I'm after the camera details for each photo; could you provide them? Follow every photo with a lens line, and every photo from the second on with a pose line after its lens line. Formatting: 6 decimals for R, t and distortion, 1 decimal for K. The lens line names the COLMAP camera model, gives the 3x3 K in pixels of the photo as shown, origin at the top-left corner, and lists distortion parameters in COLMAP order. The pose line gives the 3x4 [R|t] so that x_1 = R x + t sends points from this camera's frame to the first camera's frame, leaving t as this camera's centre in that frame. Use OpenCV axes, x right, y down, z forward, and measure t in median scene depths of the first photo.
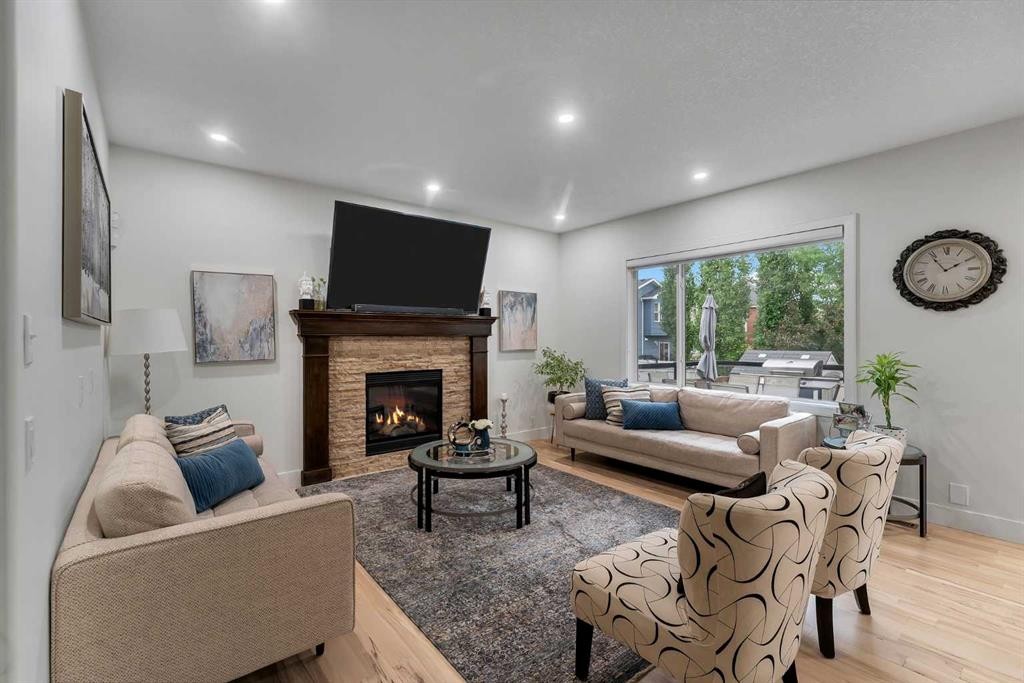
lens RADIAL K [[445.3, 0, 502.8], [0, 445.3, 340.4], [0, 0, 1]] dist [-0.000074, -0.000173]
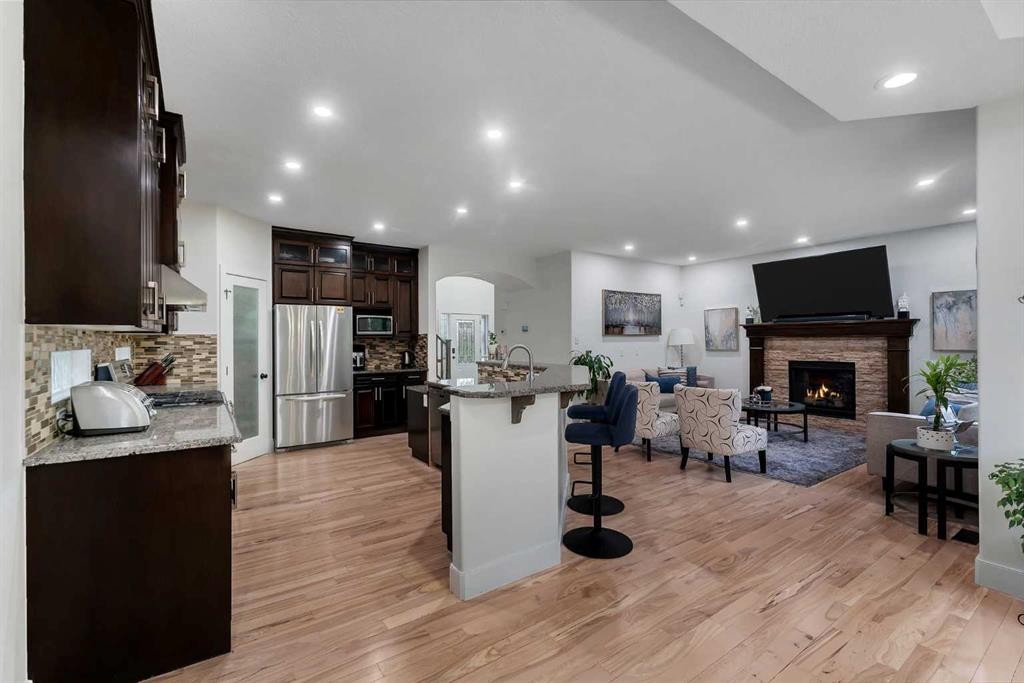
lens RADIAL K [[445.3, 0, 502.8], [0, 445.3, 340.4], [0, 0, 1]] dist [-0.000074, -0.000173]
pose [[-0.065496, 0.002151, -0.997851, 1.366849], [0.001629, 0.999997, 0.002049, -0.004027], [0.997852, -0.001491, -0.065499, 0.072919]]
